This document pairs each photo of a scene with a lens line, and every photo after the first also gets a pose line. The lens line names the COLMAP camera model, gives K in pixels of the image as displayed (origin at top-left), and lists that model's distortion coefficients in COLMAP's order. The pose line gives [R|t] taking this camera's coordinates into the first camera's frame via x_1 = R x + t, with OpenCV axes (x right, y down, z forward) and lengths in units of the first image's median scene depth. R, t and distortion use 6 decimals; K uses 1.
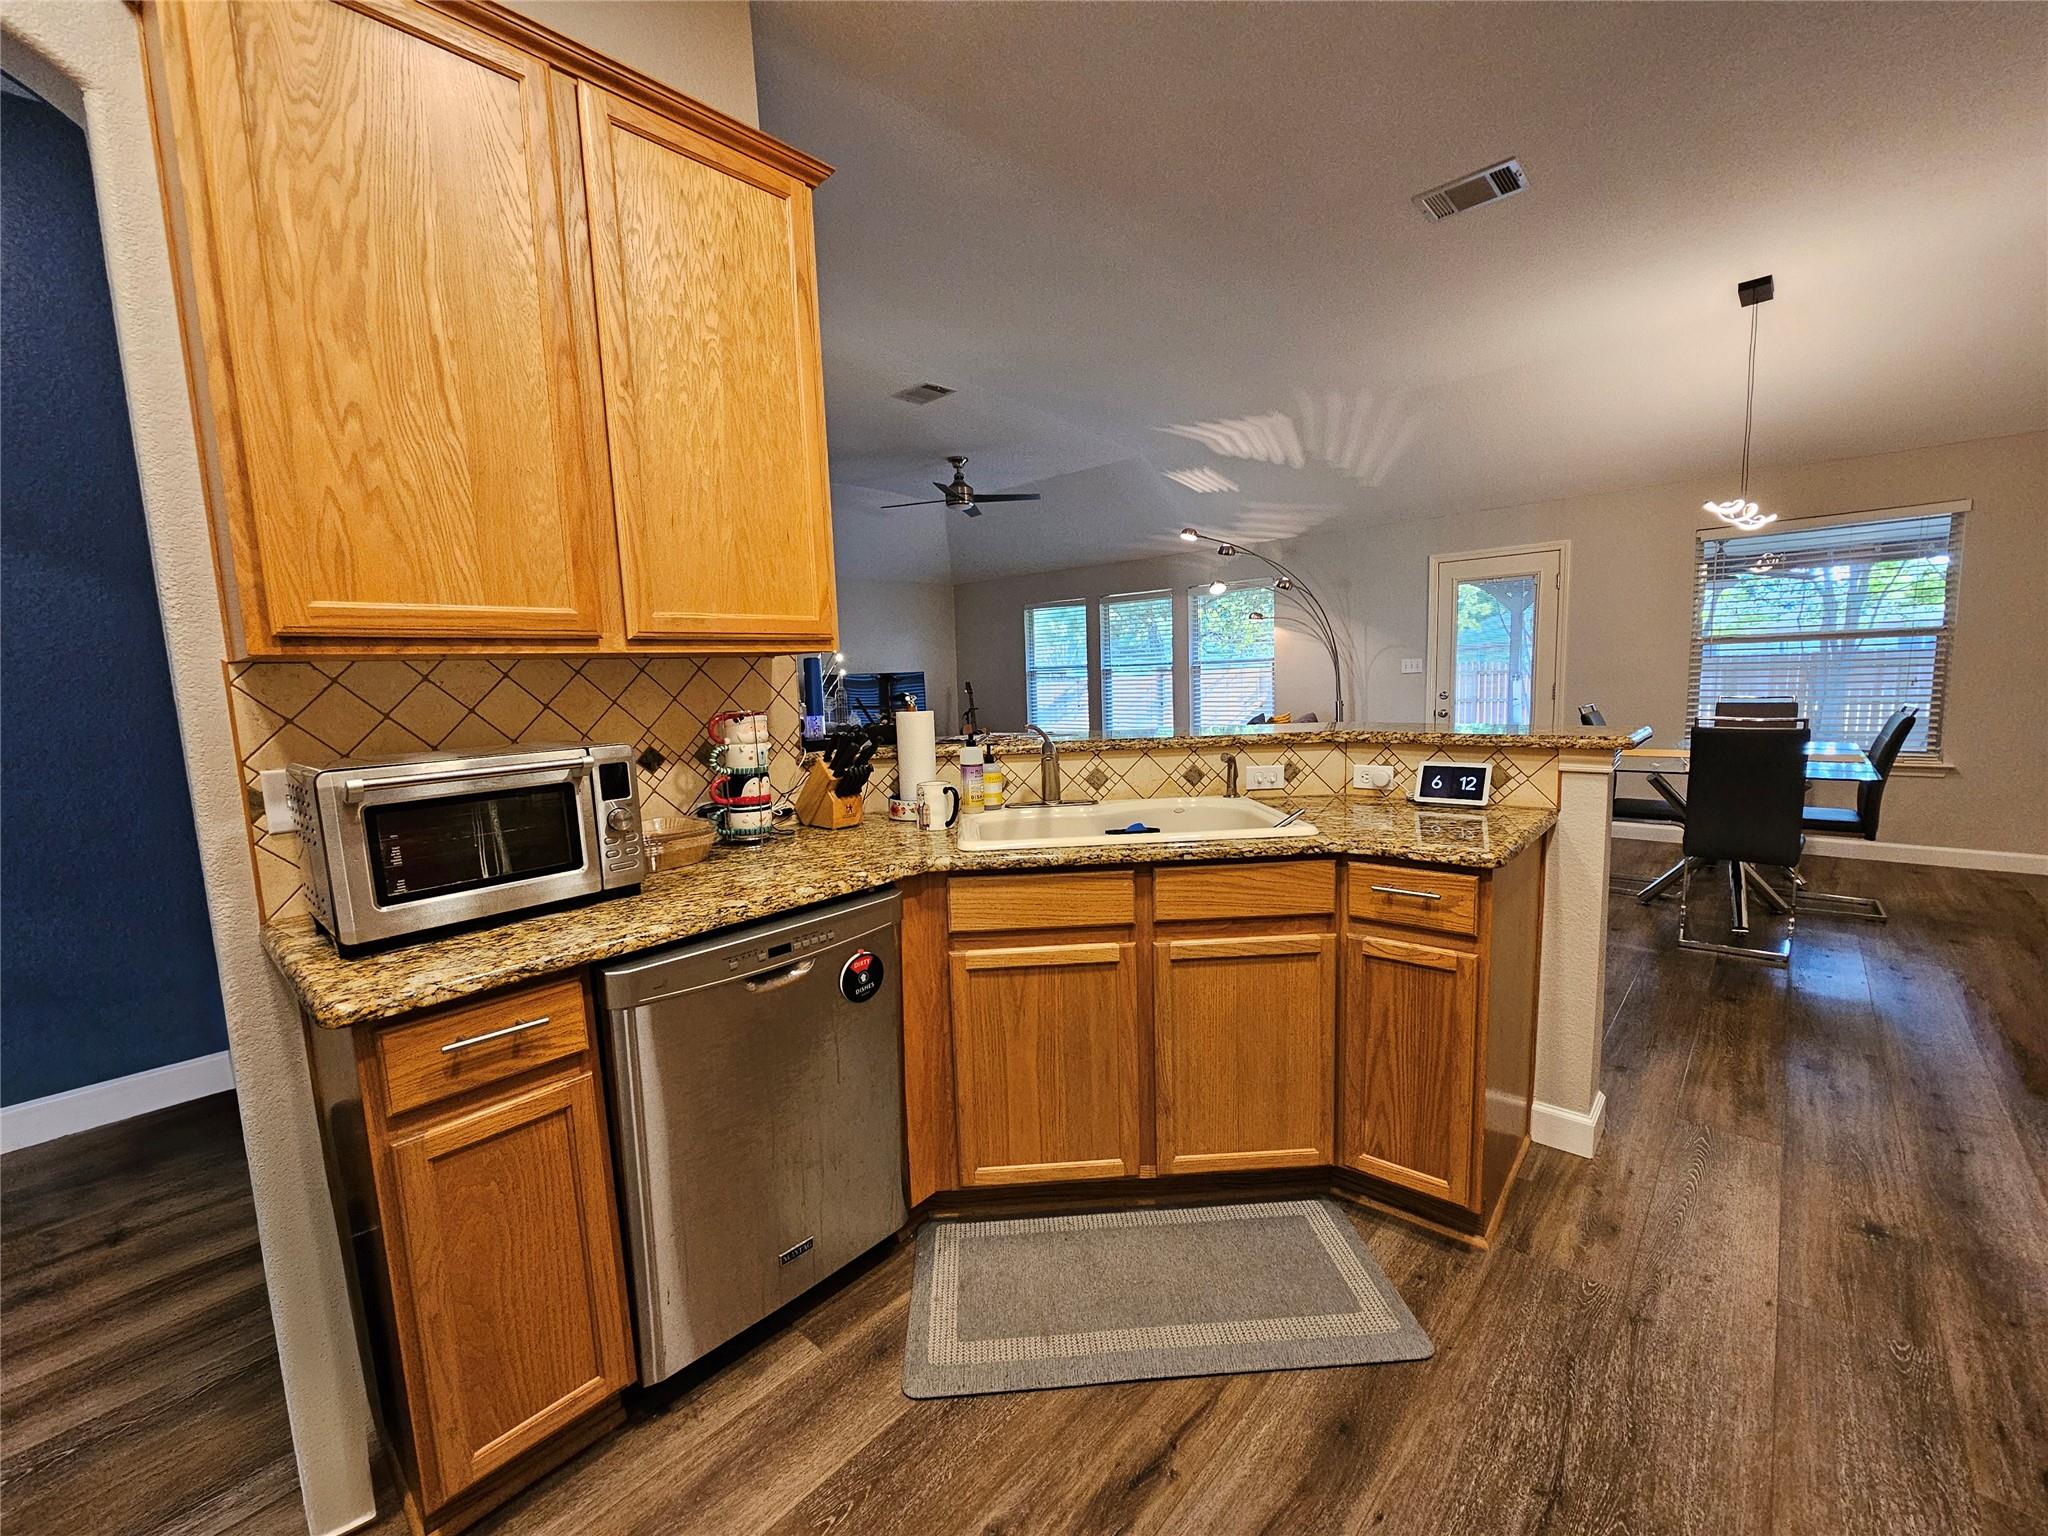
lens RADIAL K [[838.1, 0, 1024.5], [0, 838.1, 776.4], [0, 0, 1]] dist [-0.003622, 0.000629]
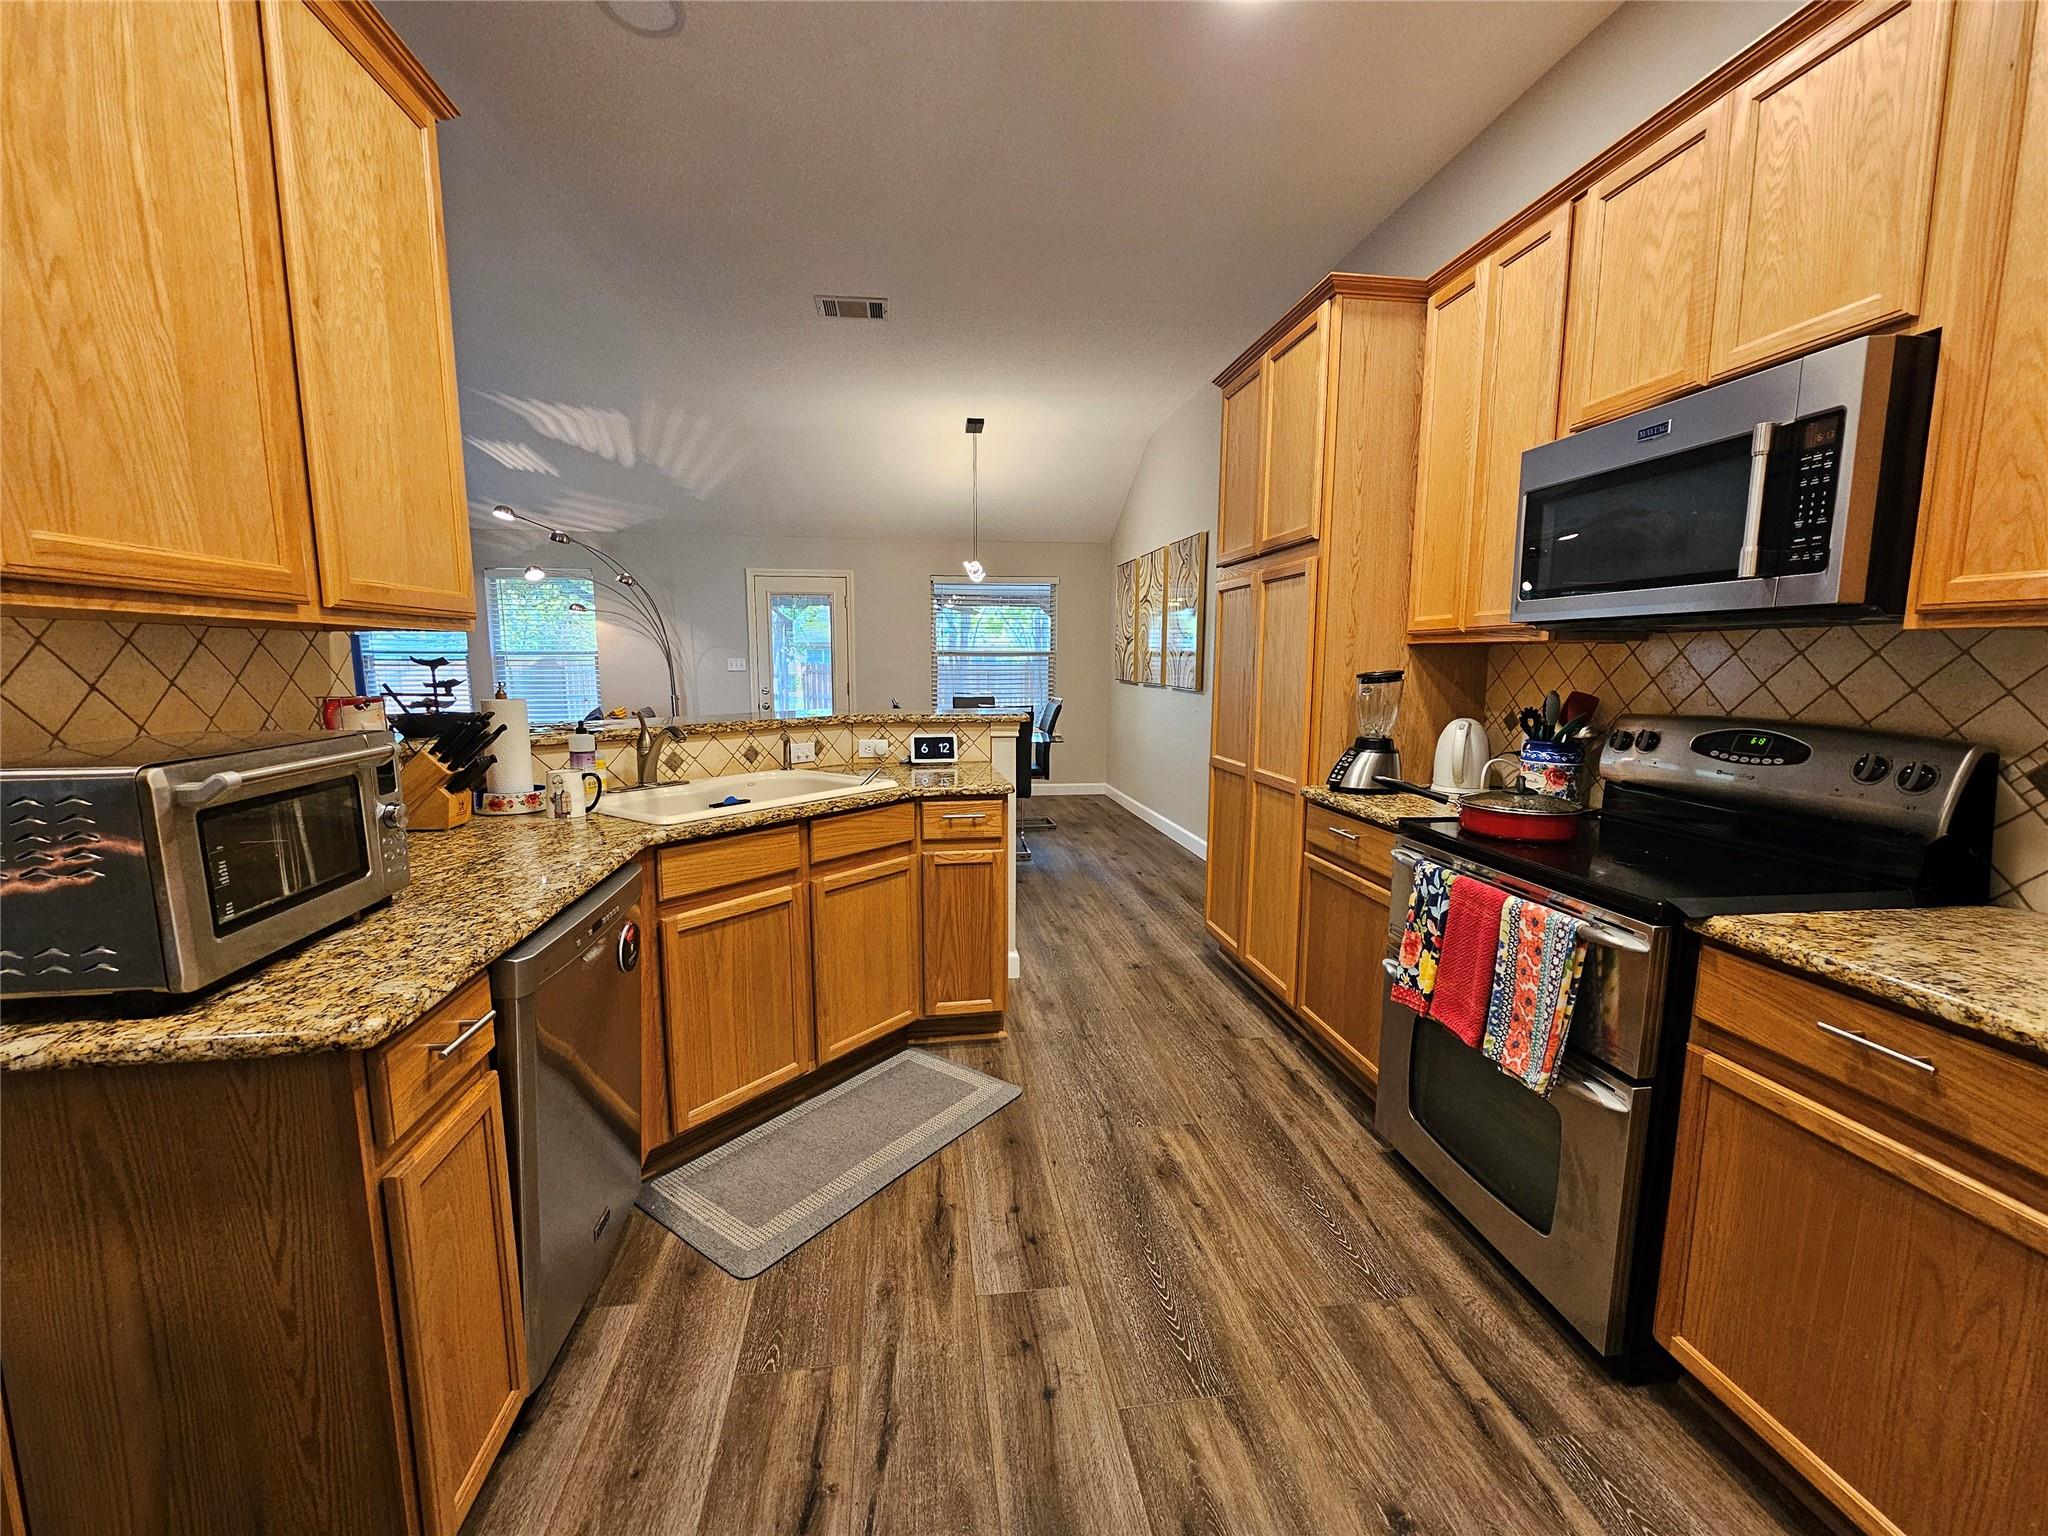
lens RADIAL K [[840.1, 0, 1021.0], [0, 840.1, 775.5], [0, 0, 1]] dist [-0.001020, 0.000159]
pose [[0.639575, -0.068344, 0.765684, -0.486784], [0.066583, 0.997222, 0.033394, 0.015517], [-0.765840, 0.029623, 0.642349, -0.046130]]
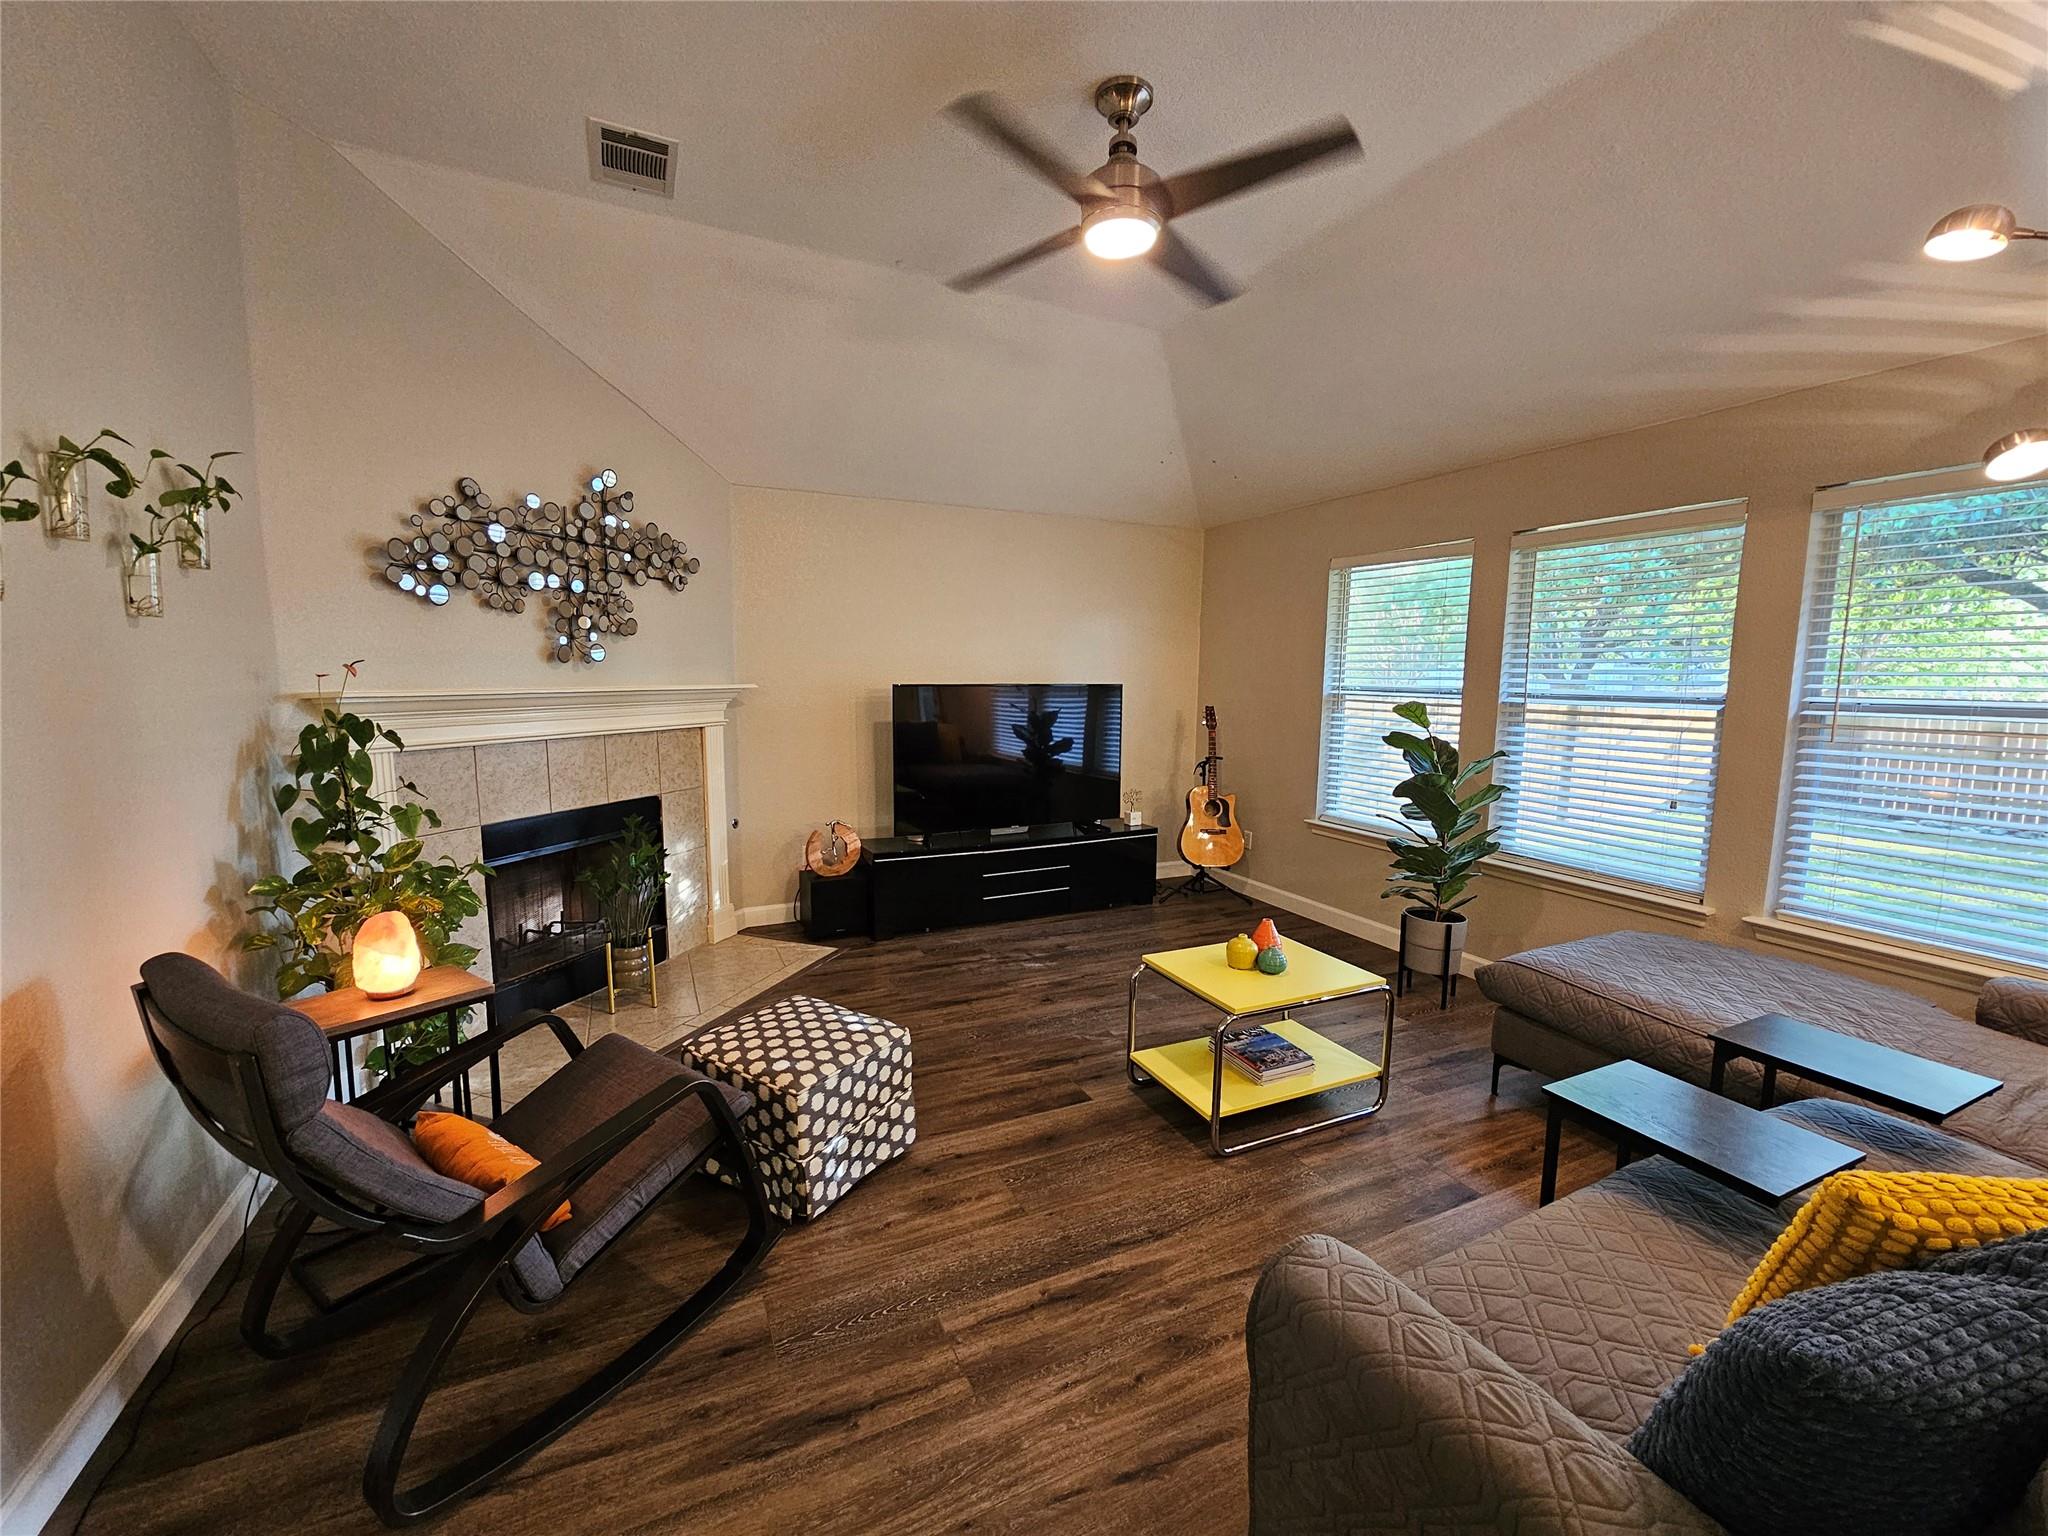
lens RADIAL K [[840.1, 0, 1021.0], [0, 840.1, 775.5], [0, 0, 1]] dist [-0.001020, 0.000159]
pose [[0.924658, 0.090138, -0.369976, 0.103218], [-0.087462, 0.995878, 0.024041, -0.298263], [0.370618, 0.010129, 0.928730, 1.921231]]
